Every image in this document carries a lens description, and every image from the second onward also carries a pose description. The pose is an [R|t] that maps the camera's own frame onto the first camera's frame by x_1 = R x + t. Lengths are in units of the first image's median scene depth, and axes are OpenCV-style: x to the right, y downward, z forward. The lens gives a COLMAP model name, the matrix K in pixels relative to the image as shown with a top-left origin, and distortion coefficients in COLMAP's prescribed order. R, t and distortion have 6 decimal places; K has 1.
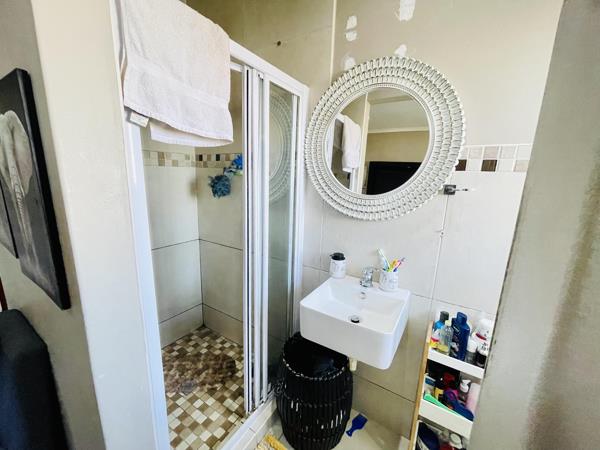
lens RADIAL K [[241.4, 0, 299.4], [0, 241.4, 225.3], [0, 0, 1]] dist [0.000368, -0.000030]
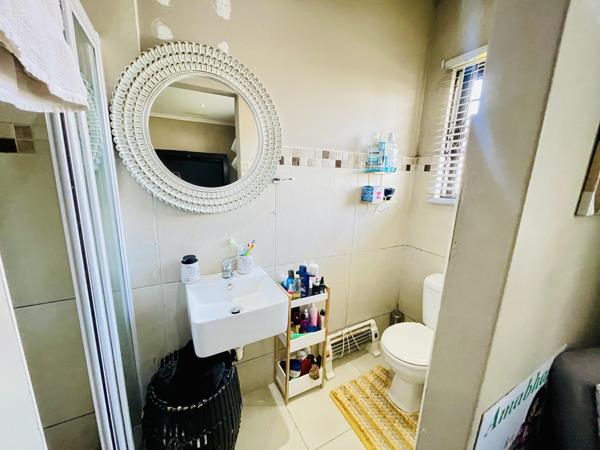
lens RADIAL K [[241.4, 0, 300.6], [0, 241.4, 225.2], [0, 0, 1]] dist [0.000368, -0.000030]
pose [[0.499686, -0.199749, 0.842861, -0.436641], [0.161301, 0.977486, 0.136027, -0.058495], [-0.851056, 0.067983, 0.520655, 0.224256]]
